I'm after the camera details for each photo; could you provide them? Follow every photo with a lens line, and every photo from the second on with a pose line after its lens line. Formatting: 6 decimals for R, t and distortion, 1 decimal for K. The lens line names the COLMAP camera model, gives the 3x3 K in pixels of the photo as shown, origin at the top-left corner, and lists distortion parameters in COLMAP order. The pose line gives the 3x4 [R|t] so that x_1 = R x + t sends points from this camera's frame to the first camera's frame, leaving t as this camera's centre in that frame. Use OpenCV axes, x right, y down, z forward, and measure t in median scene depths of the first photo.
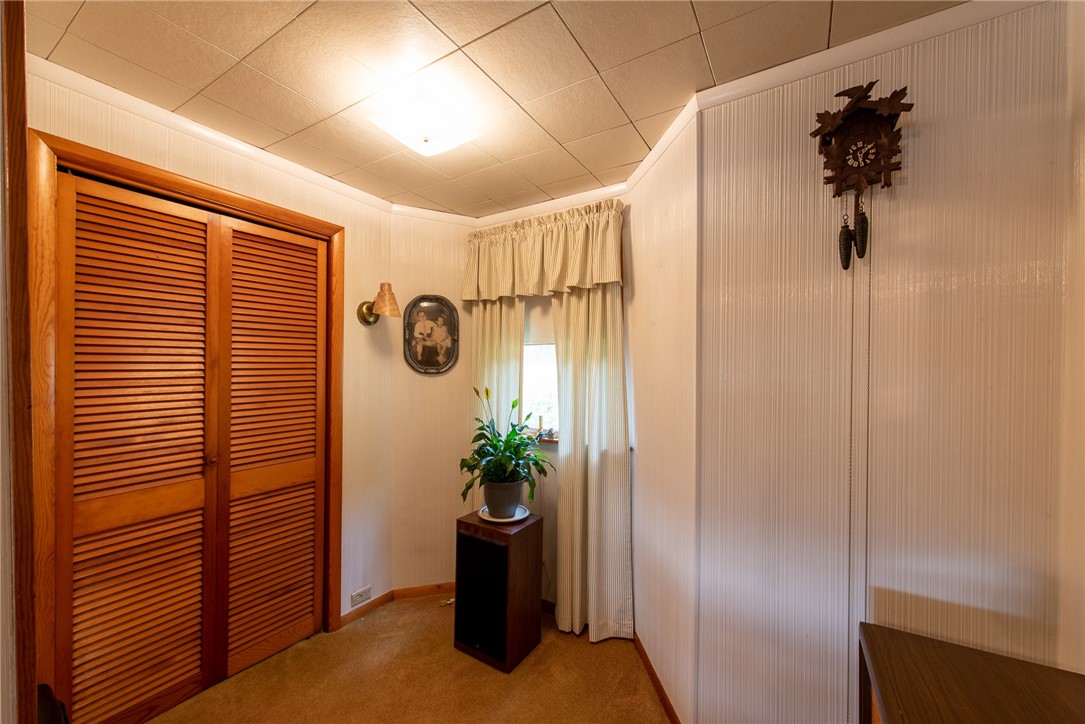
lens RADIAL K [[430.2, 0, 544.7], [0, 430.2, 365.9], [0, 0, 1]] dist [0.014724, -0.000765]
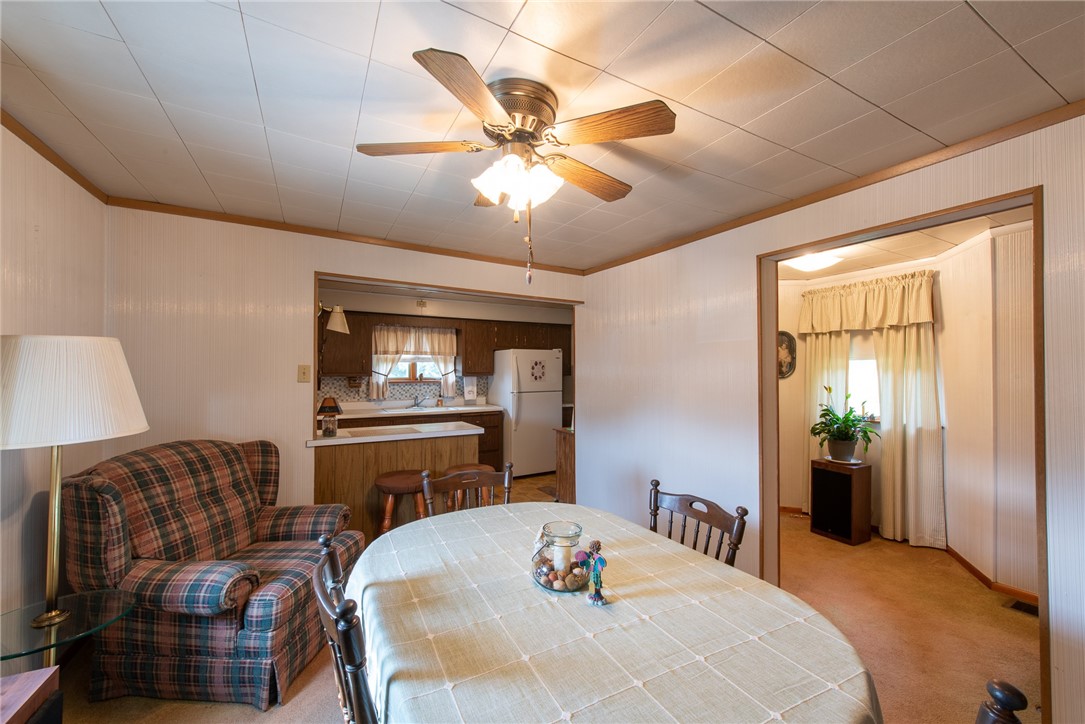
lens RADIAL K [[430.2, 0, 544.7], [0, 430.2, 365.9], [0, 0, 1]] dist [0.014724, -0.000765]
pose [[0.866457, -0.007147, -0.499201, -0.251742], [0.000401, 0.999907, -0.013621, -0.008663], [0.499252, 0.011602, 0.866379, -1.056998]]
